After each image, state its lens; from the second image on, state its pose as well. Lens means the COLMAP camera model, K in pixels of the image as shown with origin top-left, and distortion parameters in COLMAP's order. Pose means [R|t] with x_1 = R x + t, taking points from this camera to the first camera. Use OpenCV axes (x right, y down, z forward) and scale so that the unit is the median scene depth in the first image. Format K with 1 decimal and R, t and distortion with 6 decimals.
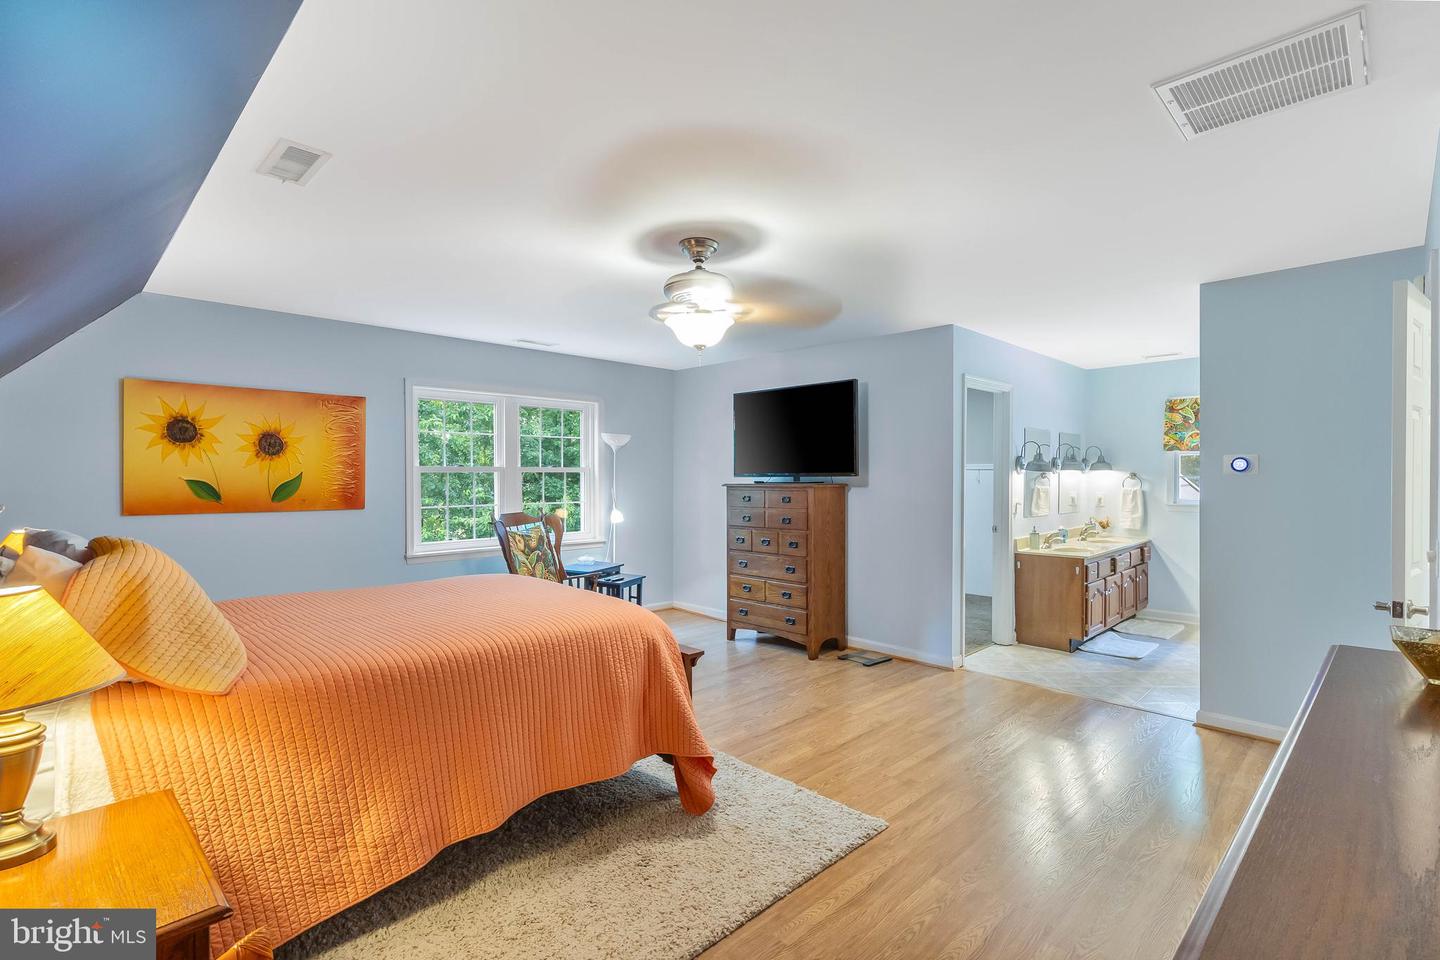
lens RADIAL K [[669.7, 0, 716.9], [0, 669.7, 483.7], [0, 0, 1]] dist [0.002895, 0.000271]
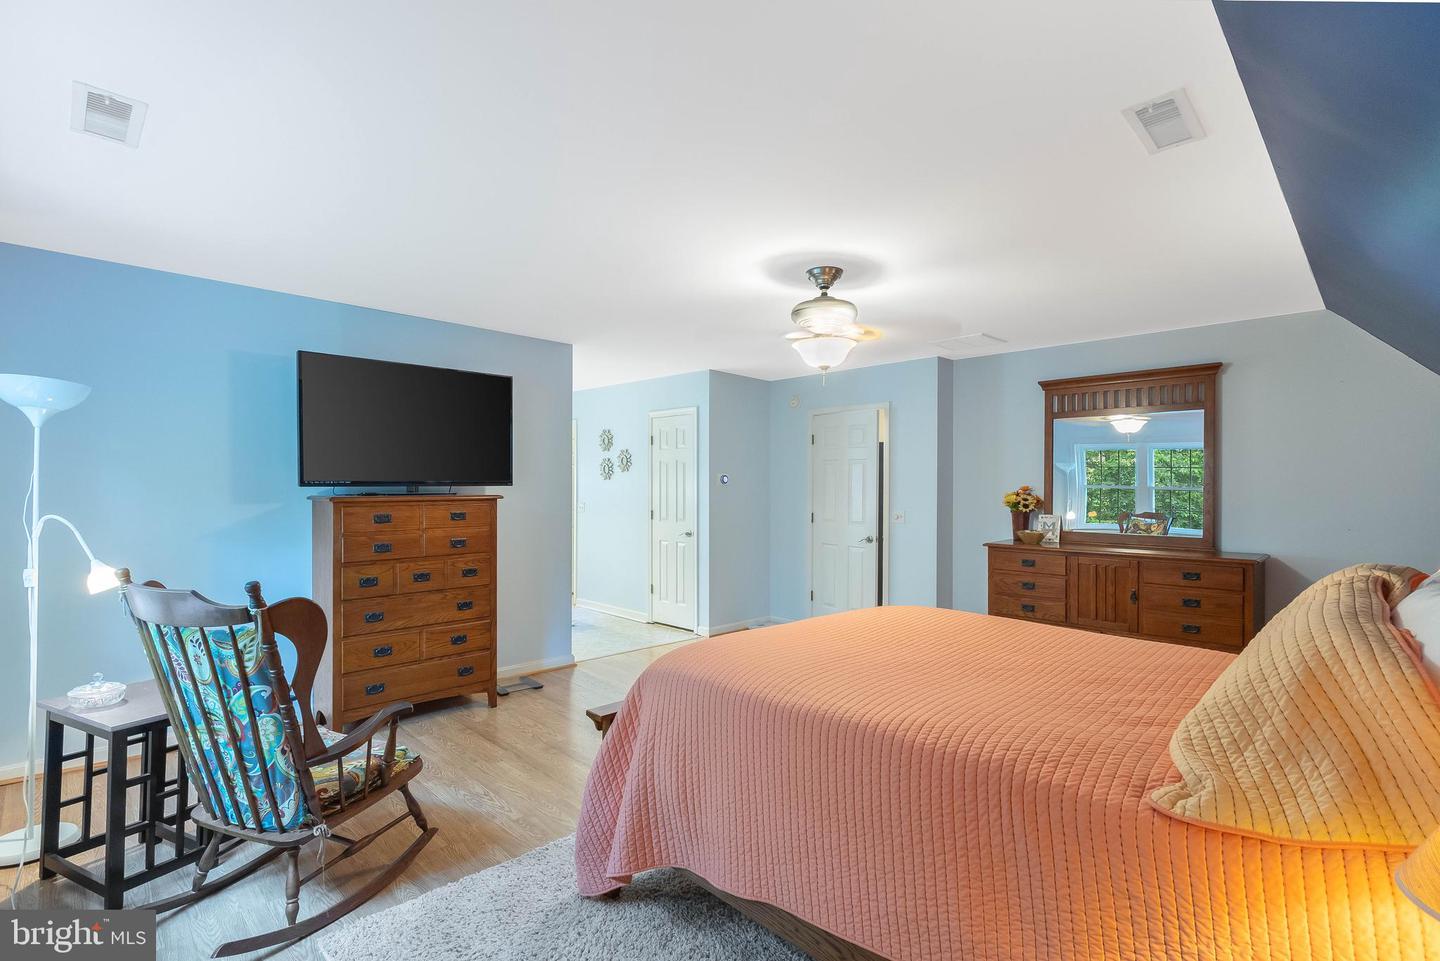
lens RADIAL K [[669.7, 0, 716.9], [0, 669.7, 484.2], [0, 0, 1]] dist [0.002895, 0.000271]
pose [[-0.016696, 0.005028, 0.999848, -0.749154], [0.012427, 0.999911, -0.004821, -0.006271], [-0.999783, 0.012345, -0.016757, 0.793251]]
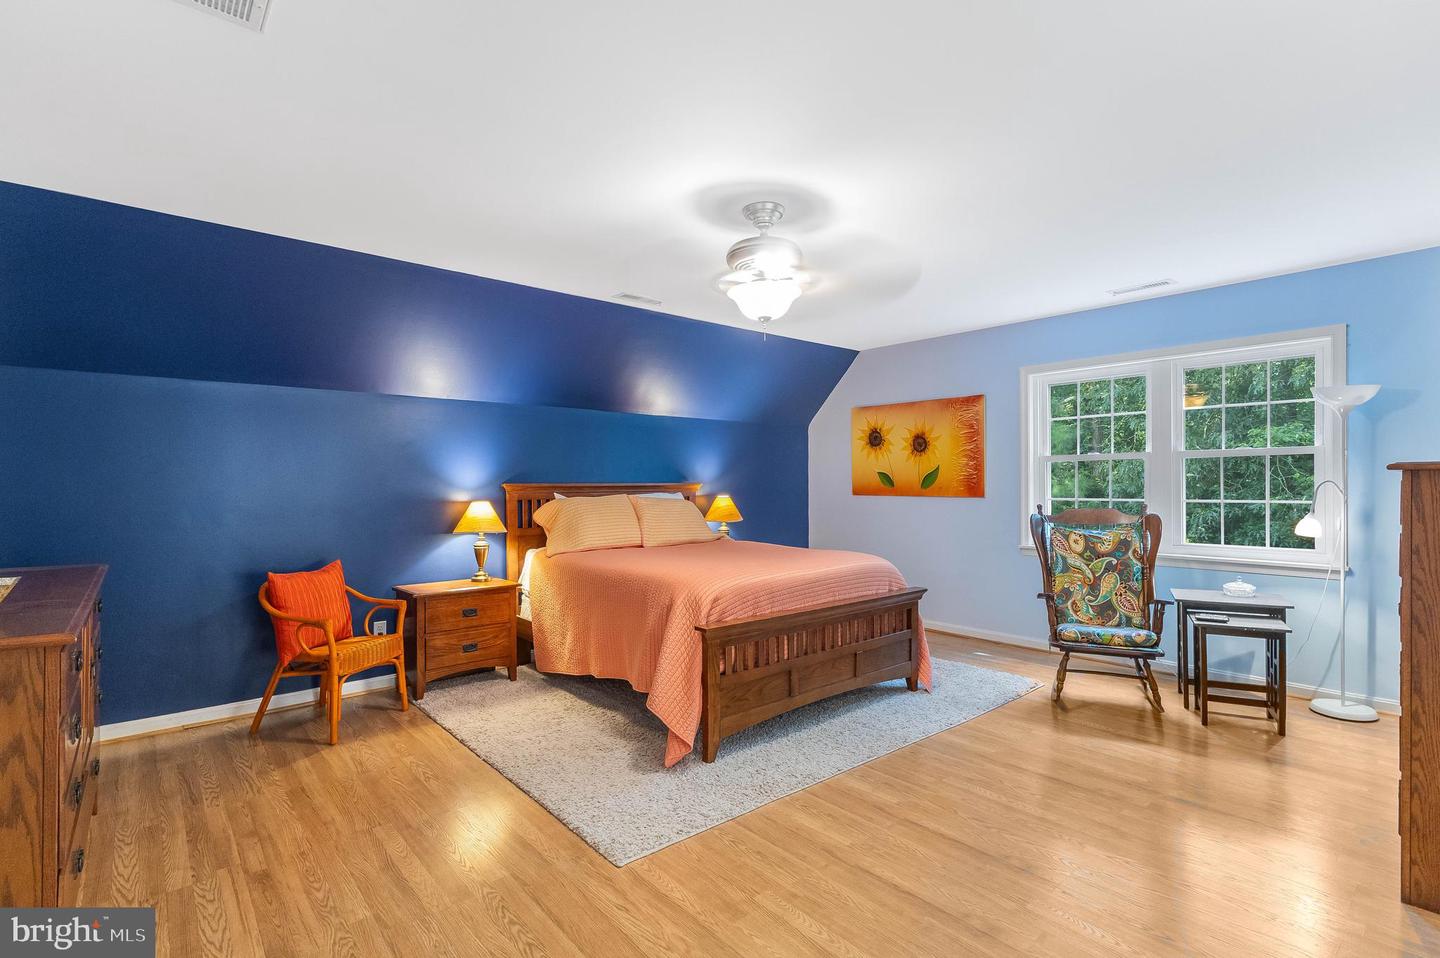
lens RADIAL K [[669.7, 0, 716.9], [0, 669.7, 482.7], [0, 0, 1]] dist [0.002895, 0.000271]
pose [[-0.059765, 0.000165, -0.998212, 0.605041], [-0.007622, 0.999971, 0.000621, 0.017118], [0.998183, 0.007646, -0.059762, 0.653964]]
